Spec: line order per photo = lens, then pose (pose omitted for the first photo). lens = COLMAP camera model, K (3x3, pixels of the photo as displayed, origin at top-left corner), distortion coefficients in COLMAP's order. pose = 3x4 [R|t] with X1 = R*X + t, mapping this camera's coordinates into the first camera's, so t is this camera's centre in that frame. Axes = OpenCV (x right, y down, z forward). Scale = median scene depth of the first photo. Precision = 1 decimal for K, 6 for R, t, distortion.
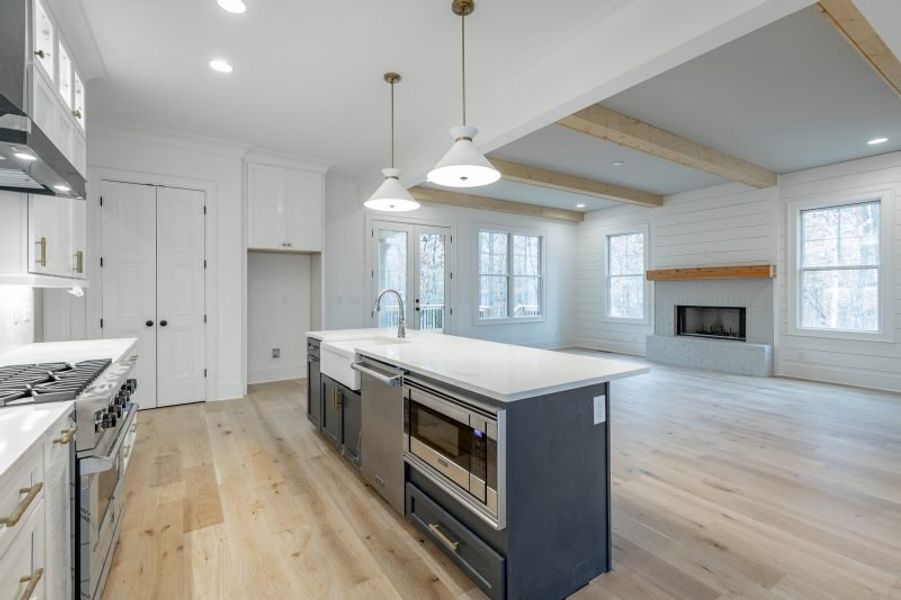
lens RADIAL K [[405.1, 0, 448.2], [0, 405.1, 293.3], [0, 0, 1]] dist [0.005102, 0.000558]
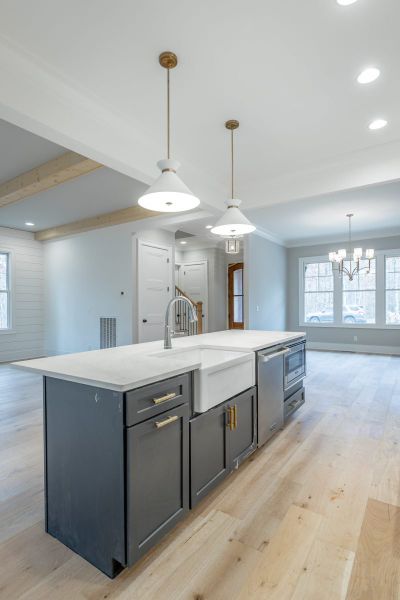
lens RADIAL K [[311.1, 0, 198.0], [0, 311.1, 305.3], [0, 0, 1]] dist [0.004168, 0.000760]
pose [[-0.379160, 0.003812, 0.925323, -1.017861], [0.008219, 0.999966, -0.000751, 0.011707], [-0.925294, 0.007320, -0.379179, 1.522229]]
